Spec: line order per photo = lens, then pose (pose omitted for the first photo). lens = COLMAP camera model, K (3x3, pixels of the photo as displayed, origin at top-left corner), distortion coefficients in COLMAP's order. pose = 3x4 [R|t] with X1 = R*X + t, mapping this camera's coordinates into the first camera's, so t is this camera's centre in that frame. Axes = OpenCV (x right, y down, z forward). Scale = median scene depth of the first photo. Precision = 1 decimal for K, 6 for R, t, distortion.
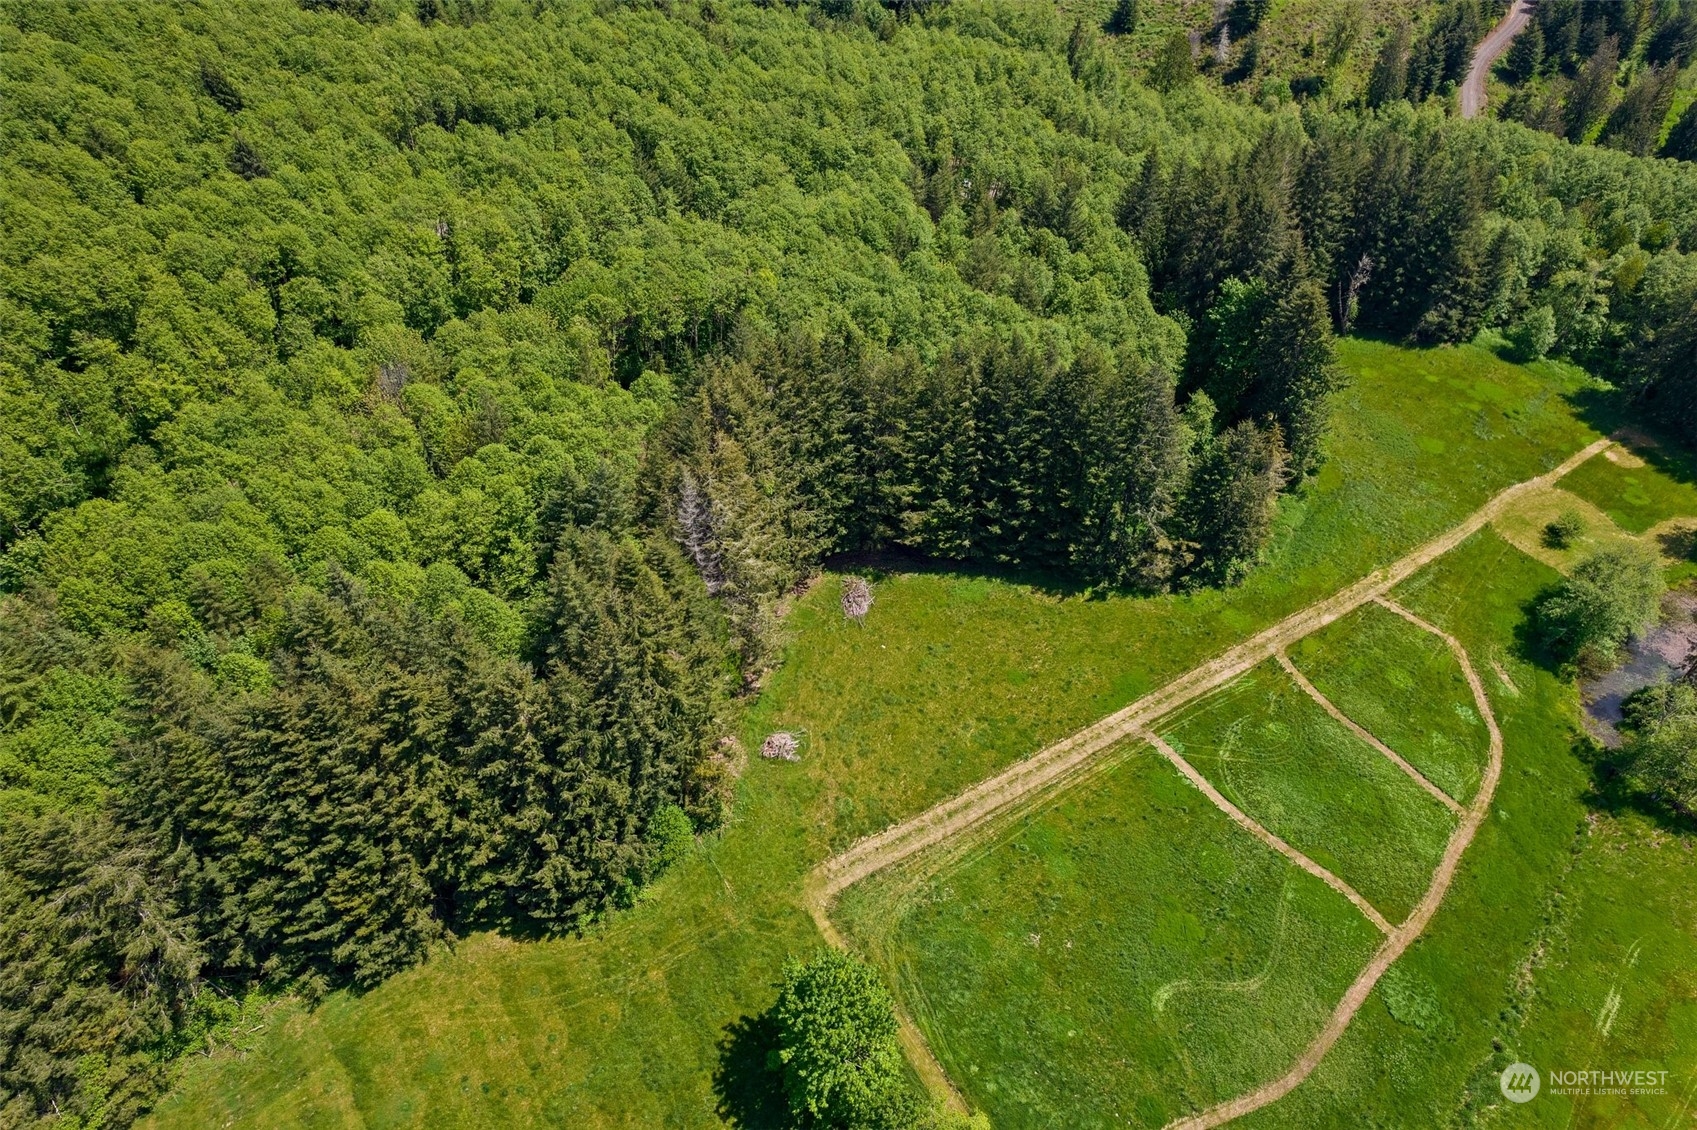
lens RADIAL K [[1090.5, 0, 858.8], [0, 1090.5, 567.0], [0, 0, 1]] dist [-0.070807, 0.059241]
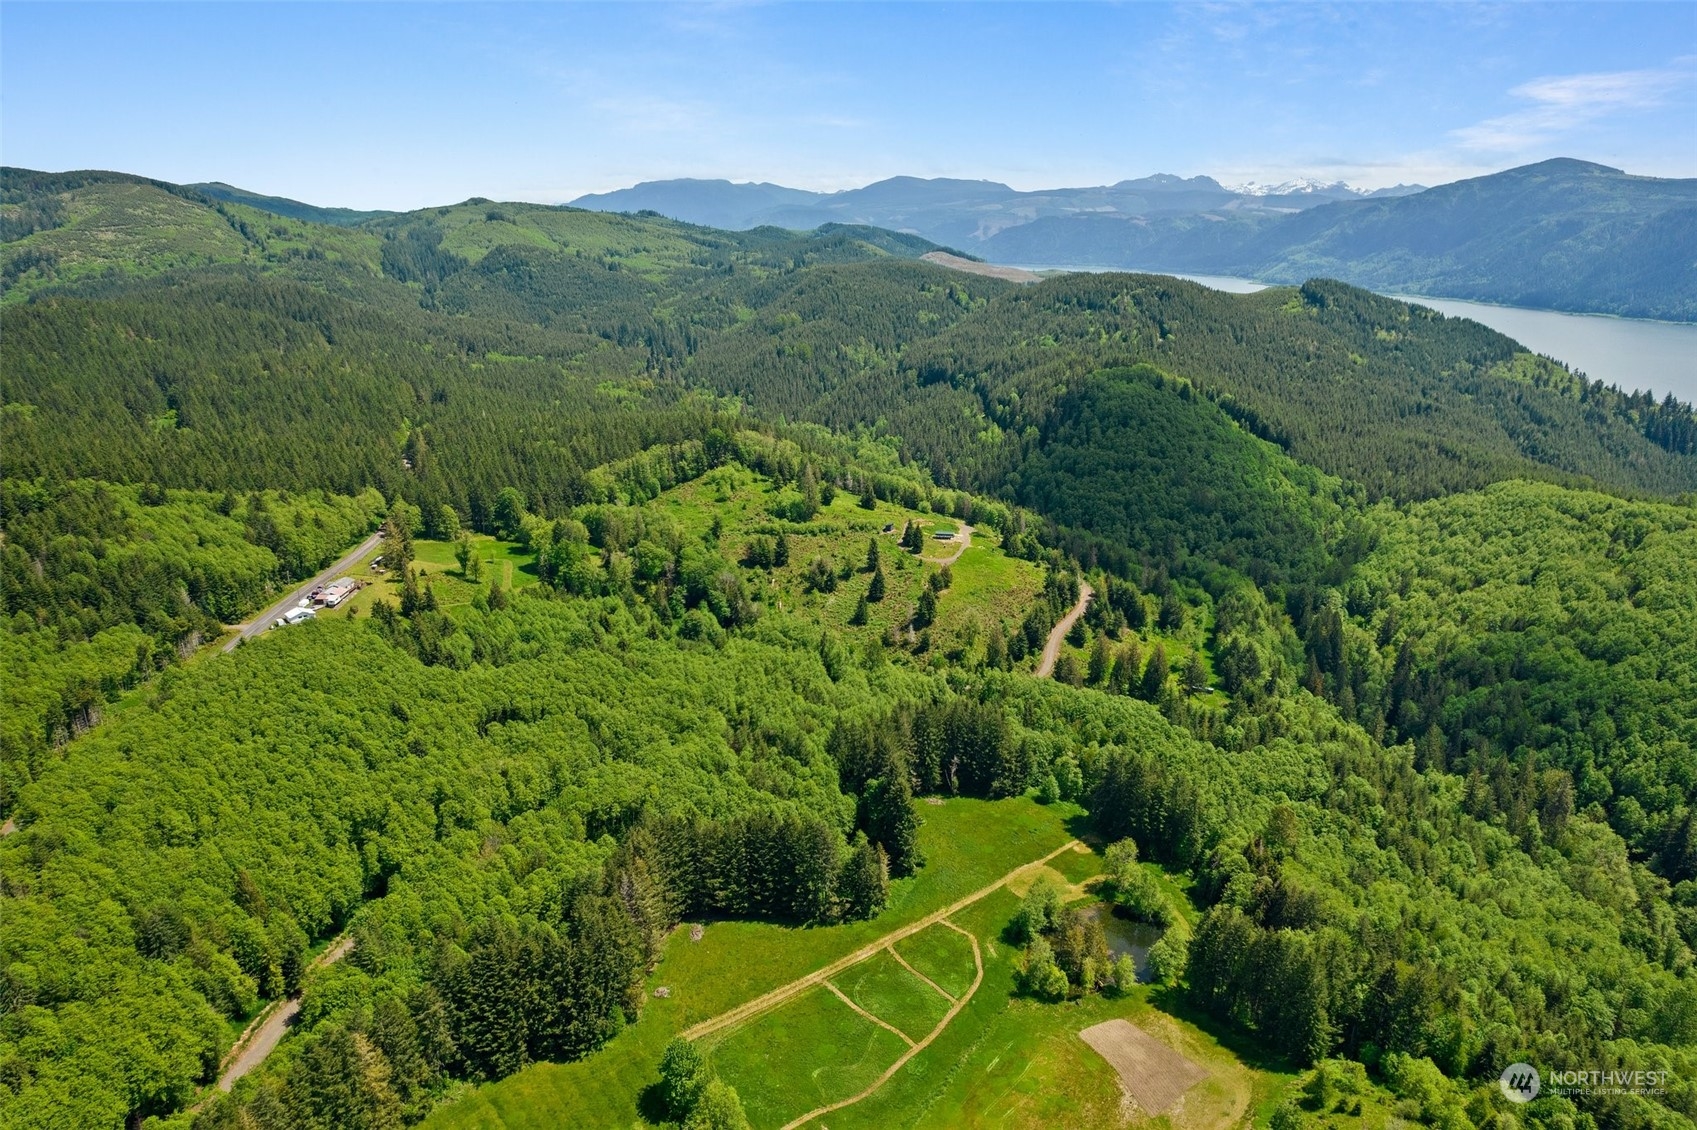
lens RADIAL K [[1090.5, 0, 858.8], [0, 1090.5, 567.0], [0, 0, 1]] dist [-0.070807, 0.059241]
pose [[0.993516, -0.033682, 0.108584, 0.112326], [0.074642, 0.913674, -0.399535, 0.252654], [-0.085753, 0.405050, 0.910264, -1.338873]]
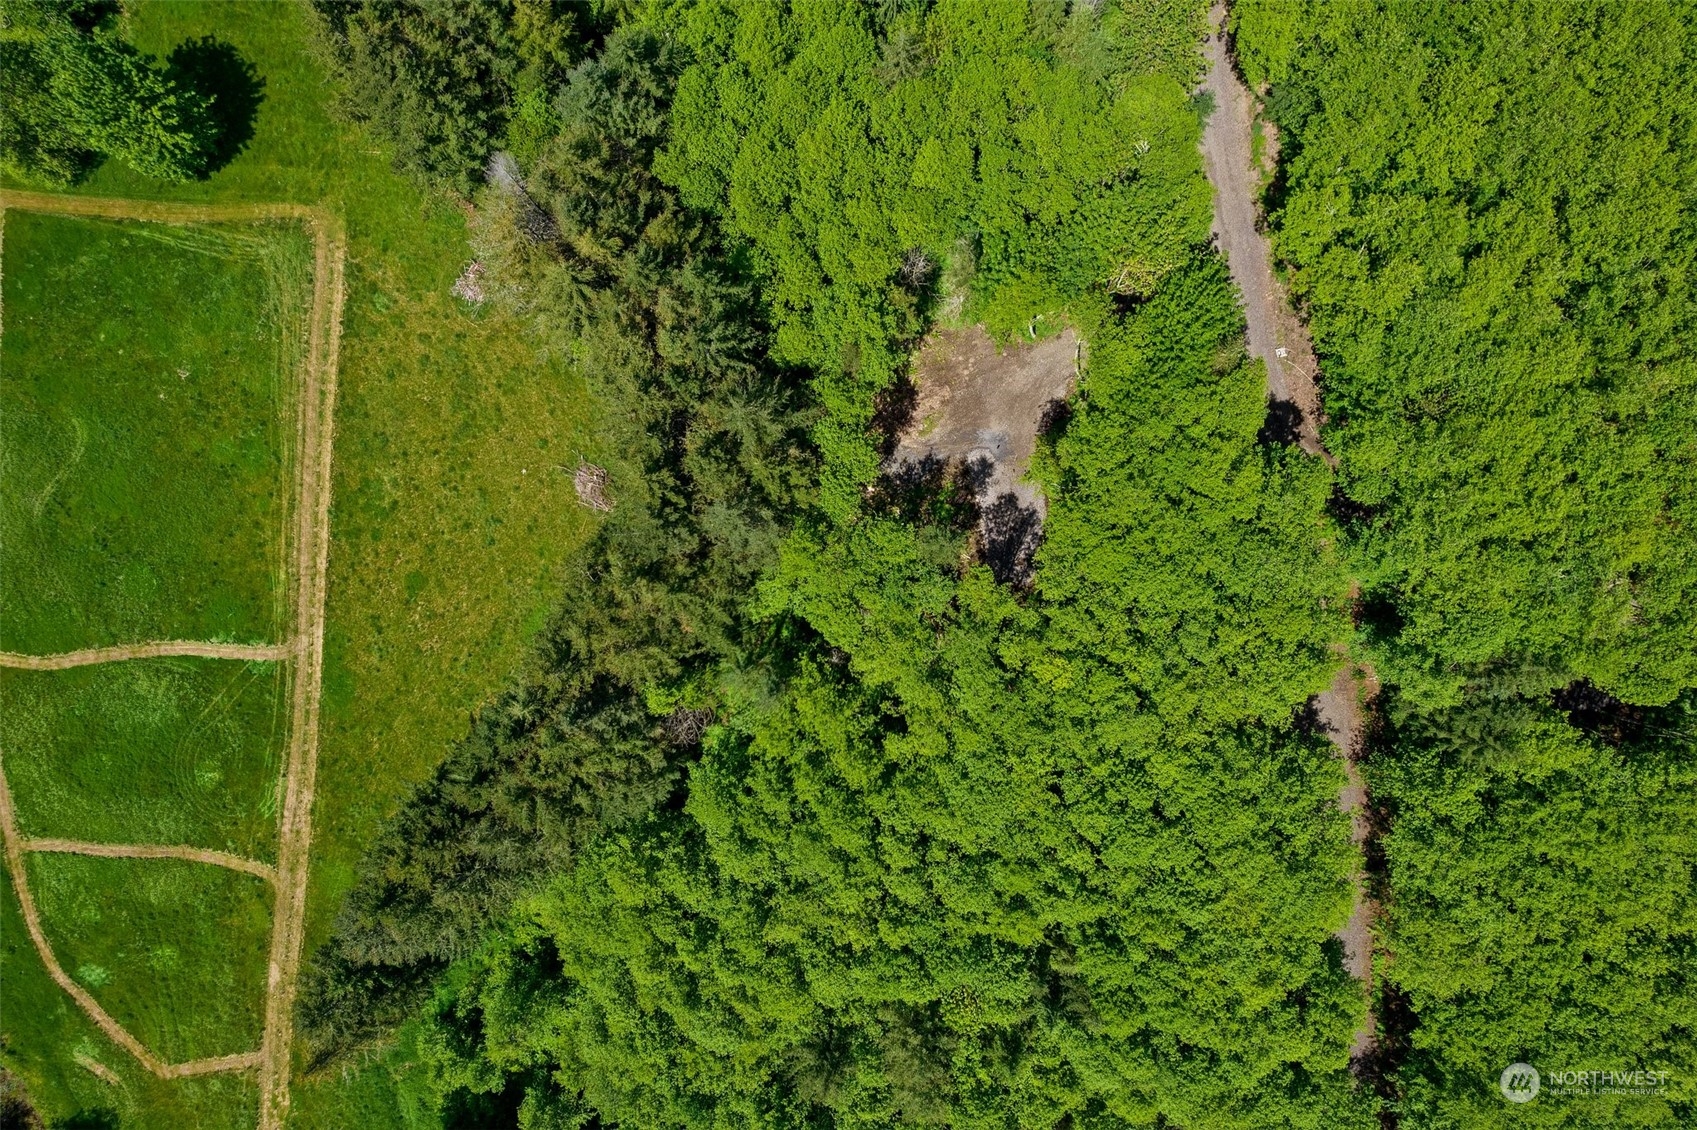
lens RADIAL K [[1090.5, 0, 858.8], [0, 1090.5, 567.0], [0, 0, 1]] dist [-0.070807, 0.059241]
pose [[-0.614547, 0.788880, 0.001089, -0.074129], [-0.523646, -0.408958, 0.747361, -0.673370], [0.590023, 0.458718, 0.664418, 0.614390]]
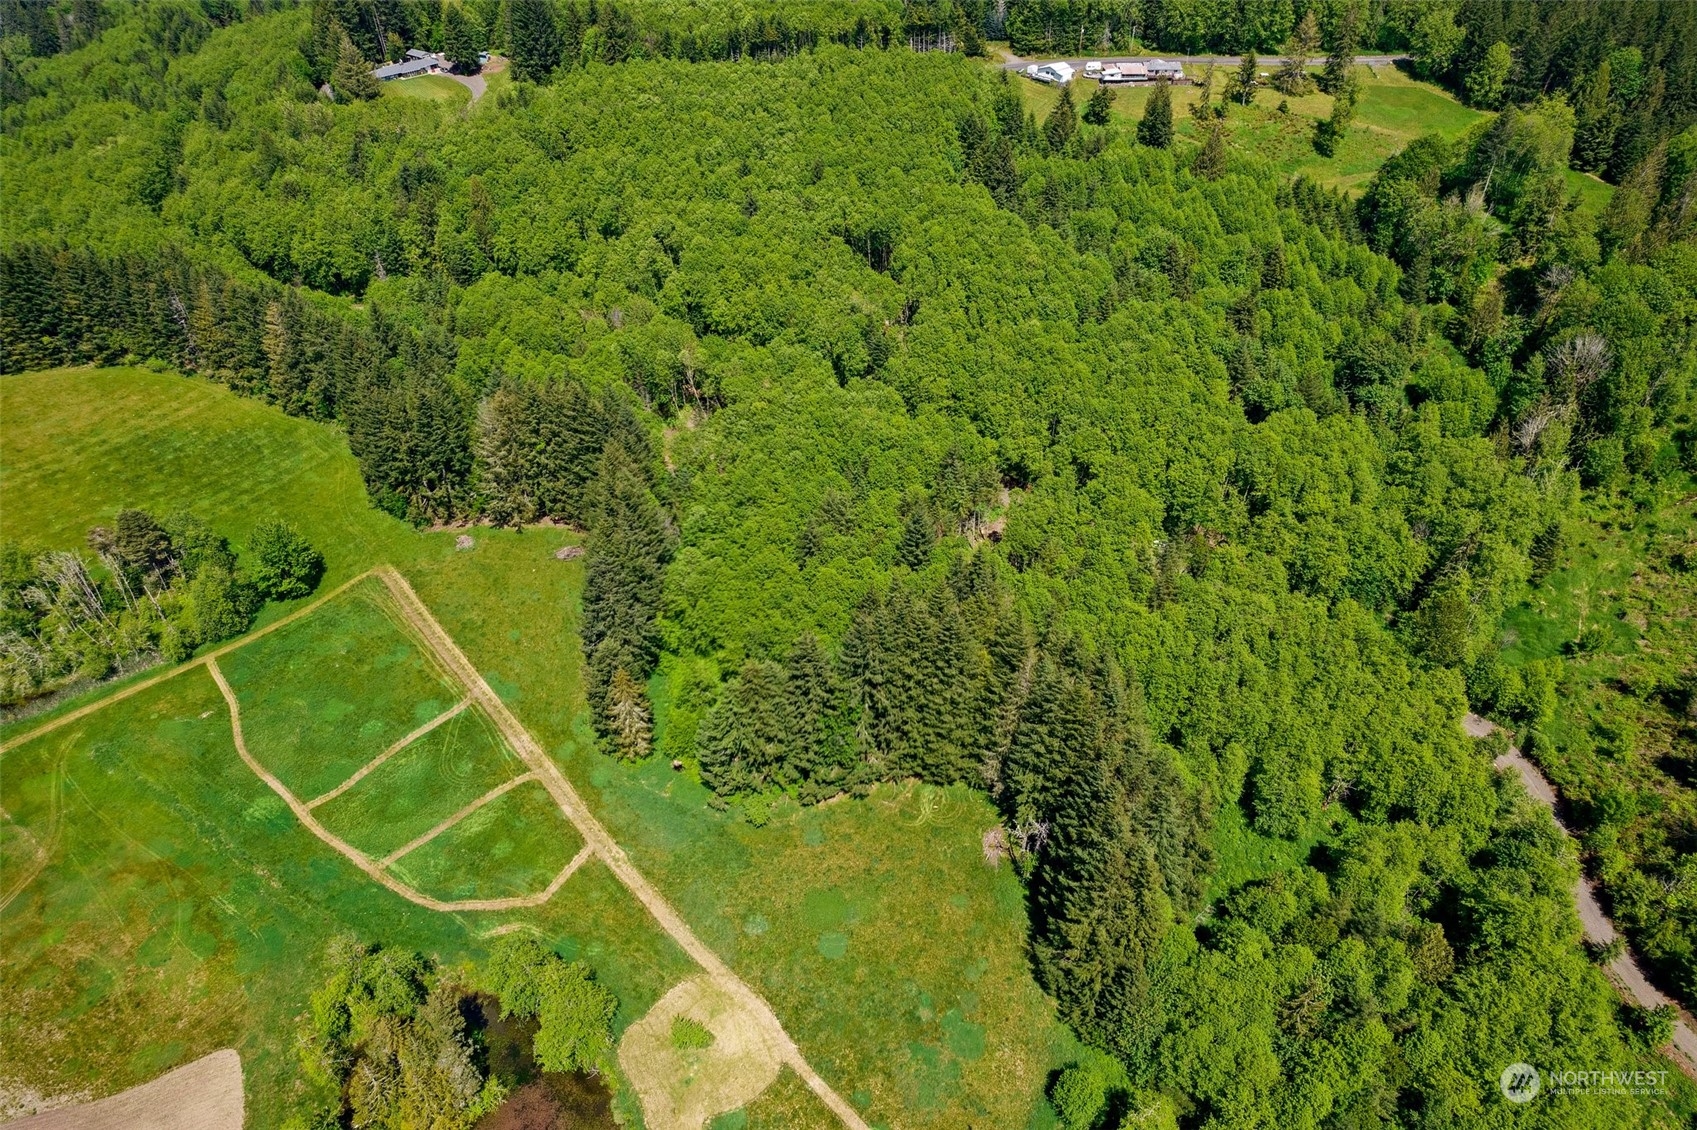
lens RADIAL K [[1090.5, 0, 858.8], [0, 1090.5, 567.0], [0, 0, 1]] dist [-0.070807, 0.059241]
pose [[0.138719, 0.627123, -0.766468, 1.329162], [-0.651698, 0.640564, 0.406162, -0.909698], [0.745686, 0.443163, 0.497553, 0.515795]]
